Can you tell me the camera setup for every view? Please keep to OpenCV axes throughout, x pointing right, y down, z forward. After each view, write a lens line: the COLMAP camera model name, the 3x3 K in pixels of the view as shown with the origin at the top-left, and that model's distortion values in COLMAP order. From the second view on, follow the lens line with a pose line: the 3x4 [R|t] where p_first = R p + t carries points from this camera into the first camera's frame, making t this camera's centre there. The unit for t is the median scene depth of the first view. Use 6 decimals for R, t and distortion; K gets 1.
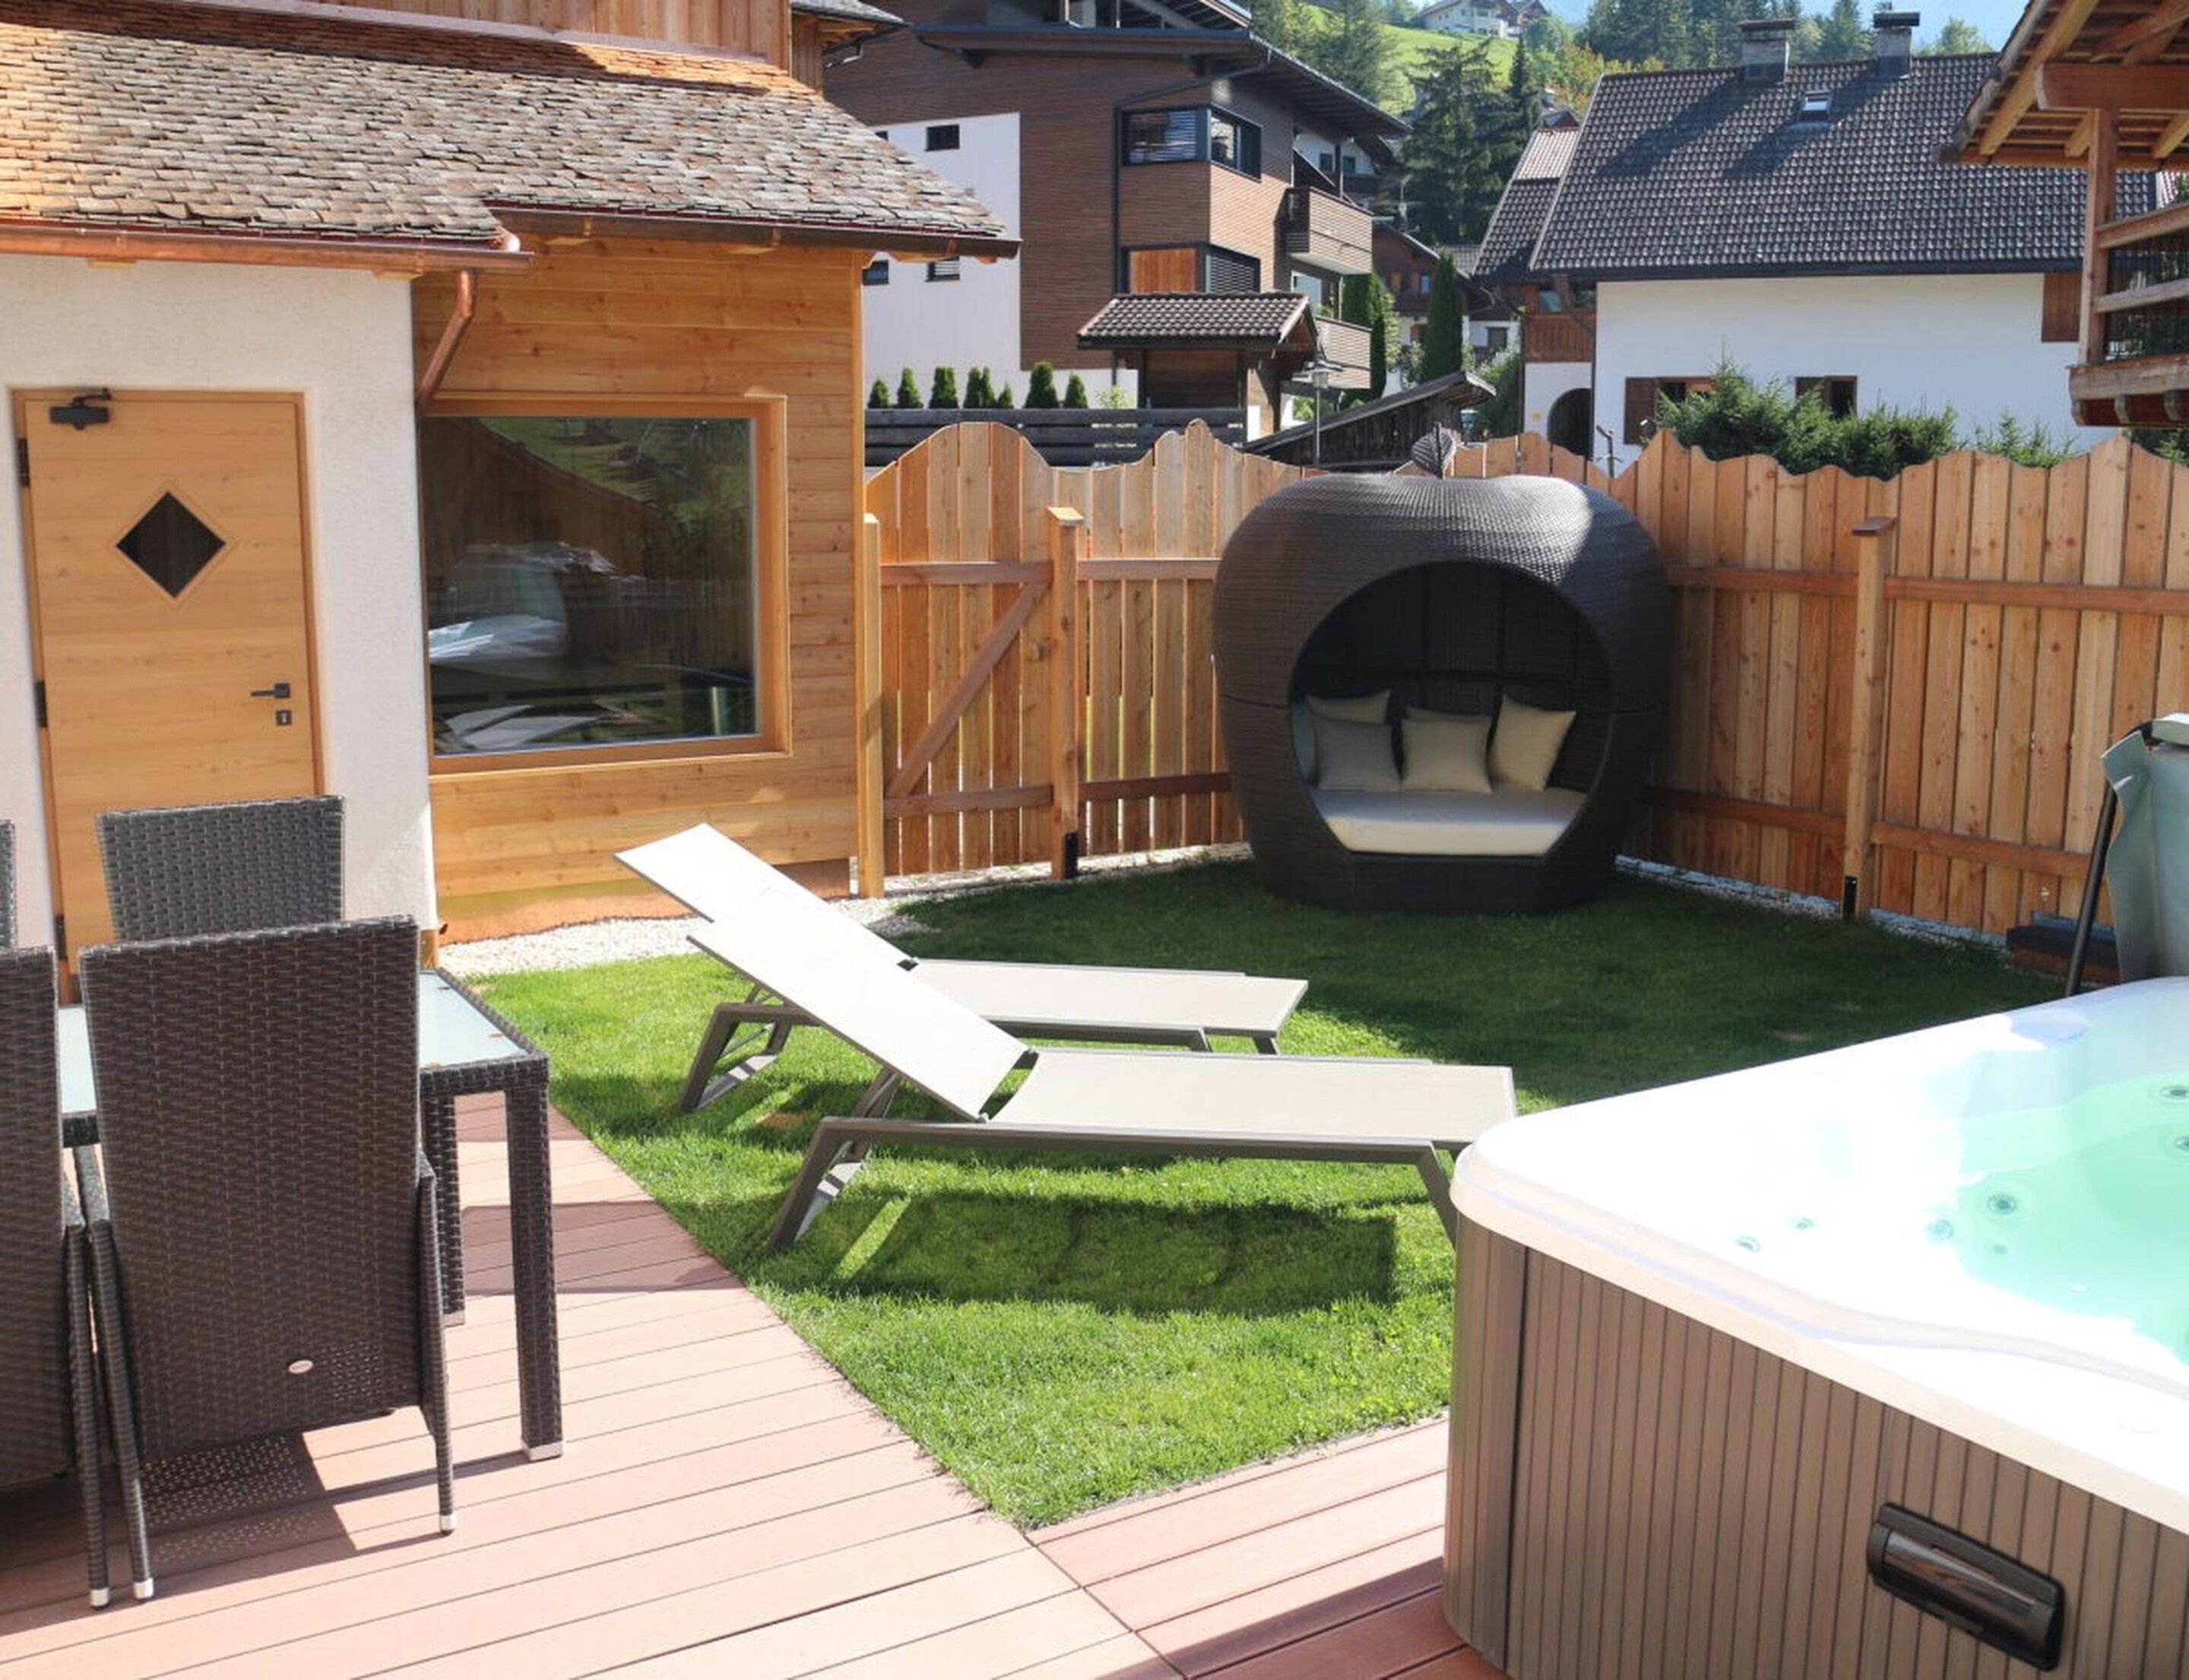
lens RADIAL K [[1976.0, 0, 1124.4], [0, 1976.0, 846.5], [0, 0, 1]] dist [-0.158754, 0.146576]
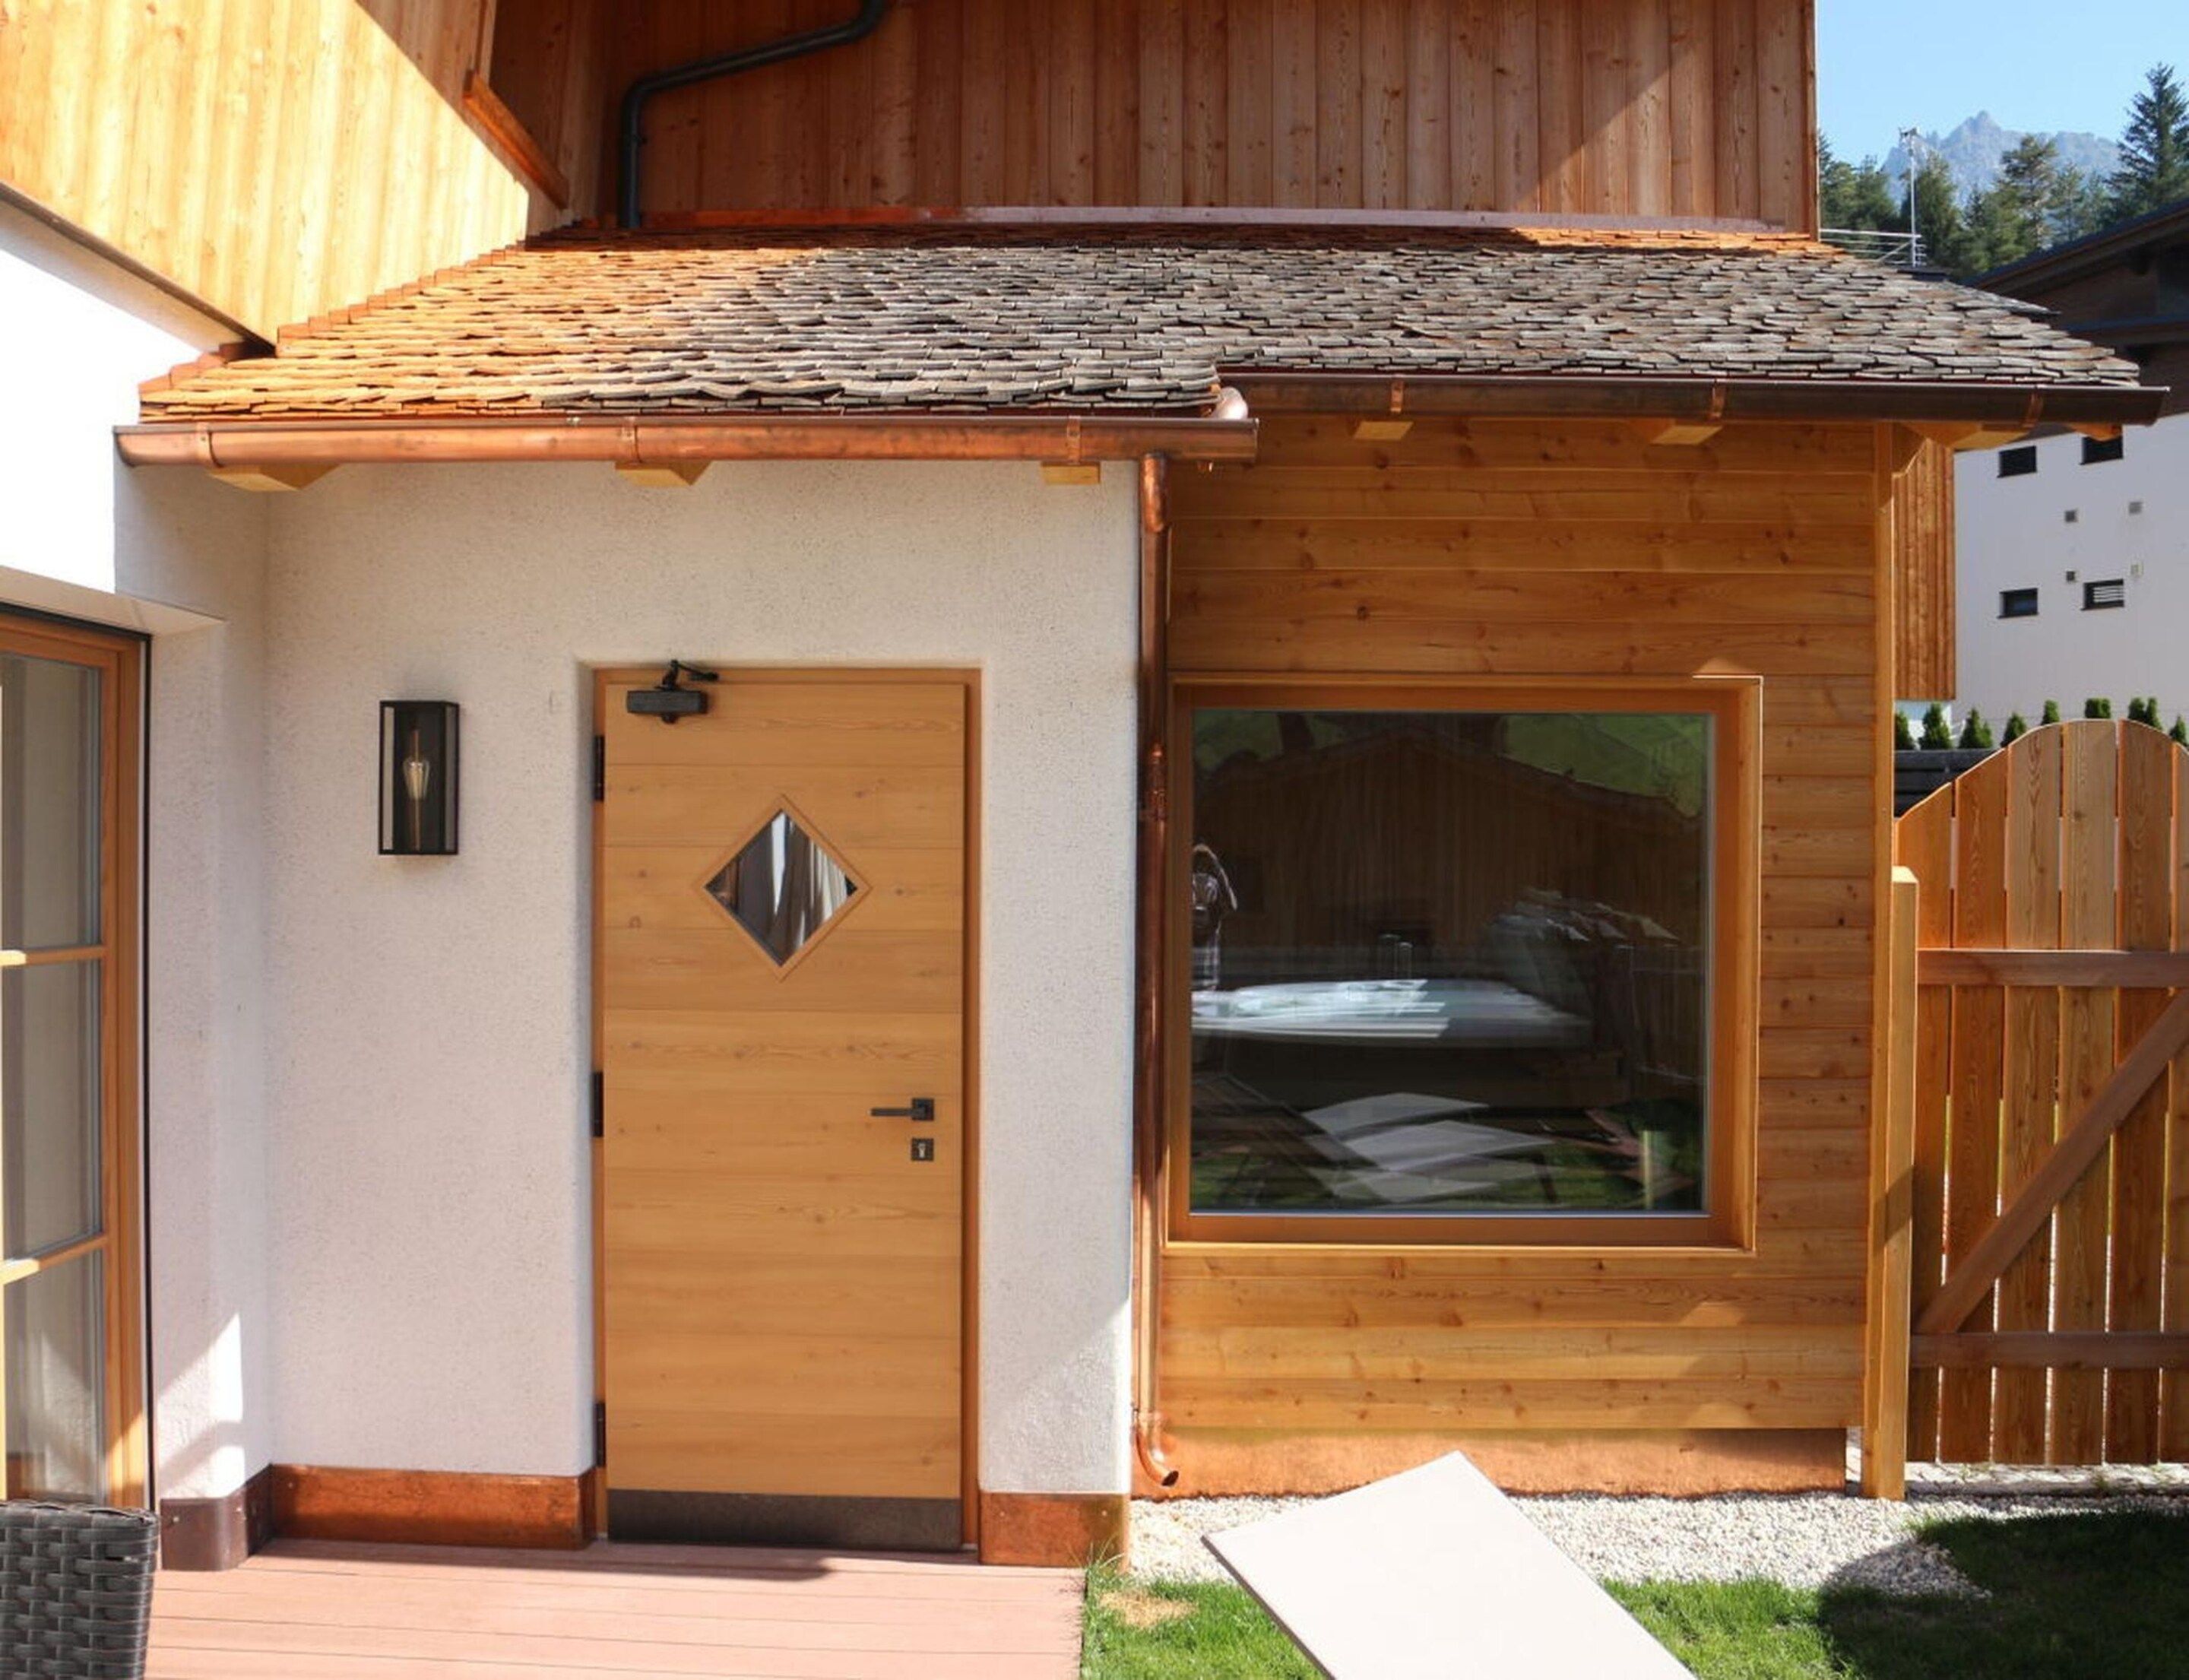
lens RADIAL K [[1976.0, 0, 1124.4], [0, 1976.0, 846.5], [0, 0, 1]] dist [-0.158754, 0.146576]
pose [[0.843008, 0.003136, -0.537891, -0.010589], [-0.099857, 0.983513, -0.150767, -0.062963], [0.528550, 0.180810, 0.829423, 0.384303]]
